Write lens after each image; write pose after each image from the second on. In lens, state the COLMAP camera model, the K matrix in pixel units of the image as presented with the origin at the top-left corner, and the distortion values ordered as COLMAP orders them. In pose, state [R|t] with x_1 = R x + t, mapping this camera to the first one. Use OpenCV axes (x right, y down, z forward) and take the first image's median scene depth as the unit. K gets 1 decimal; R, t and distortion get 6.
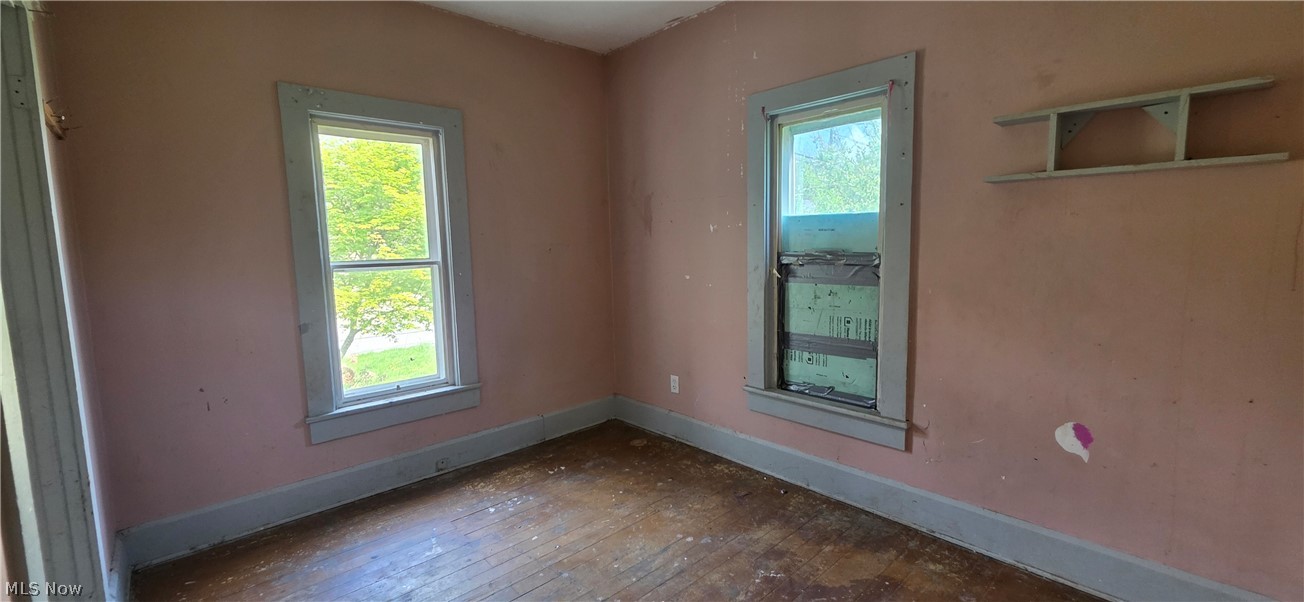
lens RADIAL K [[526.6, 0, 652.0], [0, 526.6, 301.0], [0, 0, 1]] dist [0.000224, -0.000169]
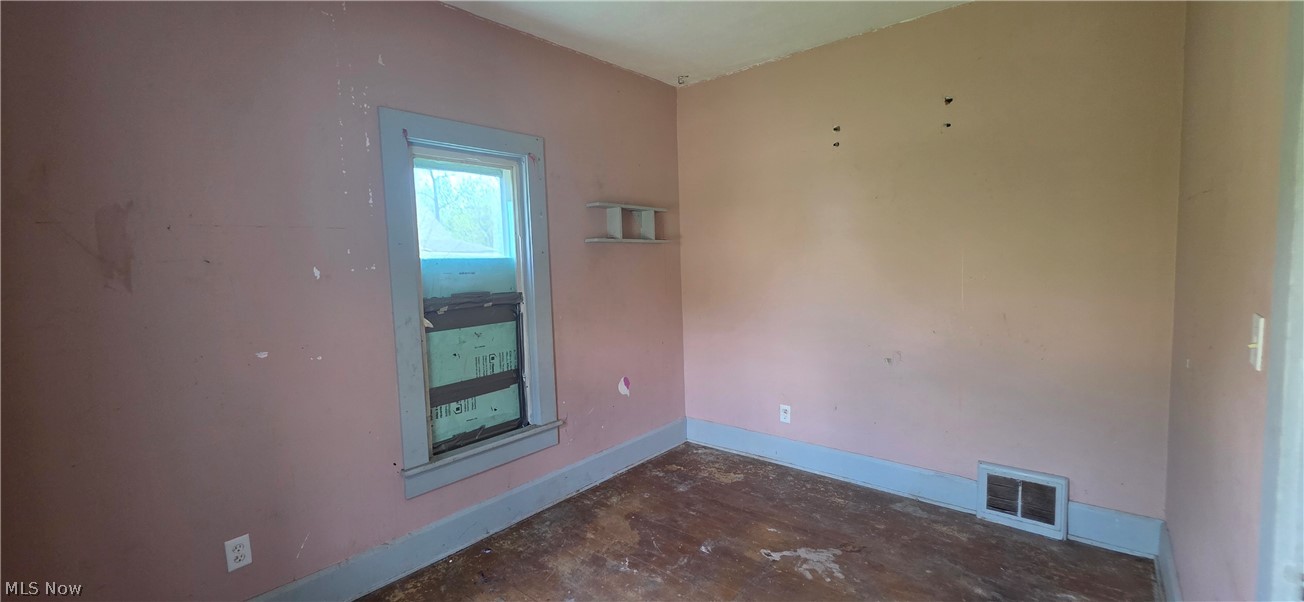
lens RADIAL K [[526.6, 0, 652.0], [0, 526.6, 301.0], [0, 0, 1]] dist [0.000224, -0.000169]
pose [[-0.125615, -0.057432, 0.990415, -0.737672], [0.144129, 0.986675, 0.075495, -0.111949], [-0.981554, 0.152231, -0.115663, 0.806346]]
